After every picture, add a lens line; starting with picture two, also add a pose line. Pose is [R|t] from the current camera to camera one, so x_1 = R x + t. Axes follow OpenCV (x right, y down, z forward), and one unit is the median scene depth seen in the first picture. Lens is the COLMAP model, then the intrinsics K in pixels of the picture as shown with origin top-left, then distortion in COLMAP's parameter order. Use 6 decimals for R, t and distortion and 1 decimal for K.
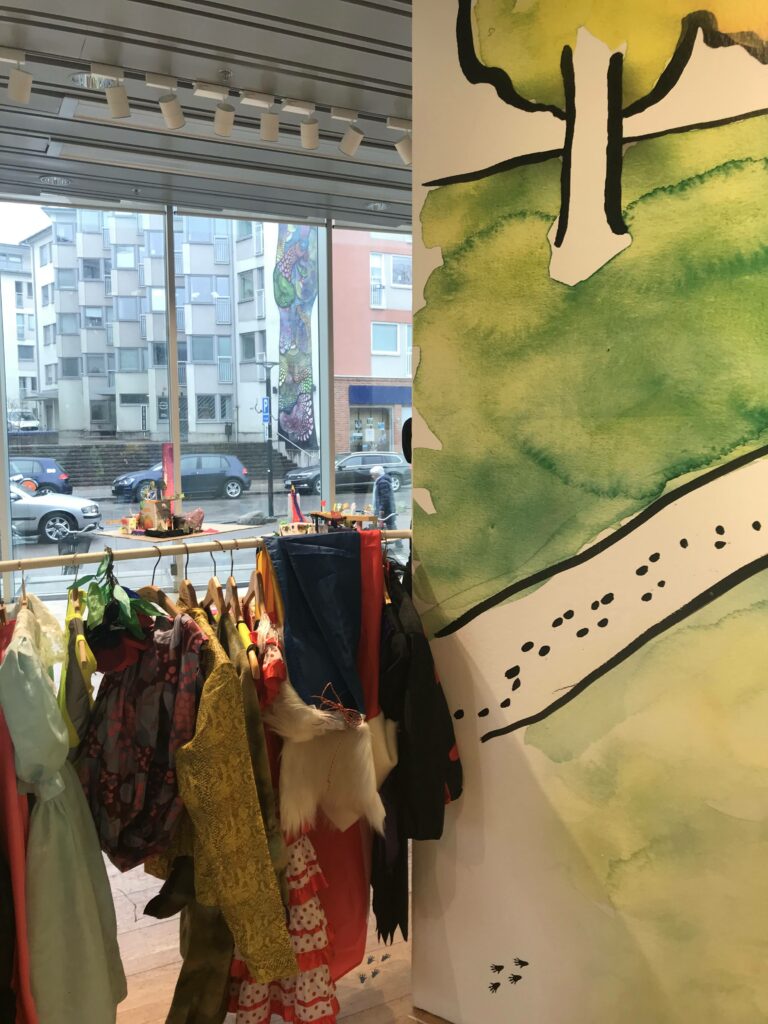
lens RADIAL K [[836.7, 0, 389.3], [0, 836.7, 513.1], [0, 0, 1]] dist [0.006394, -0.003234]
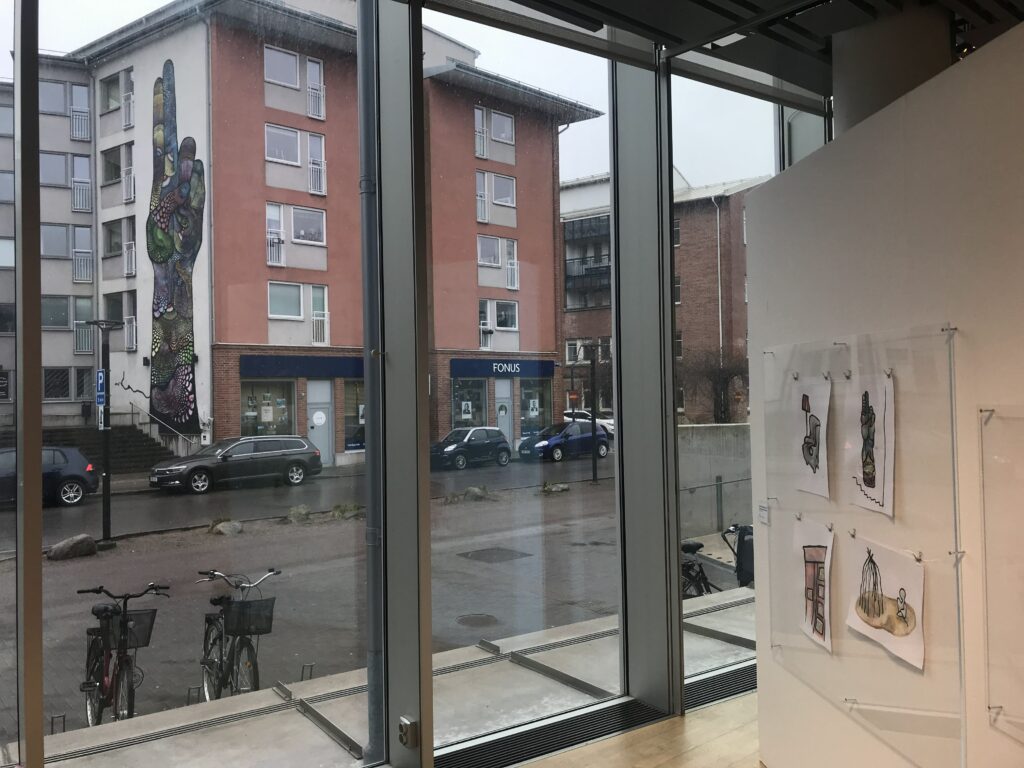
lens RADIAL K [[836.7, 0, 514.4], [0, 836.7, 381.4], [0, 0, 1]] dist [0.006394, -0.003234]
pose [[0.968456, -0.012301, 0.248881, 0.007675], [0.042654, 0.992223, -0.116937, -0.016836], [-0.245507, 0.123864, 0.961449, 0.129632]]
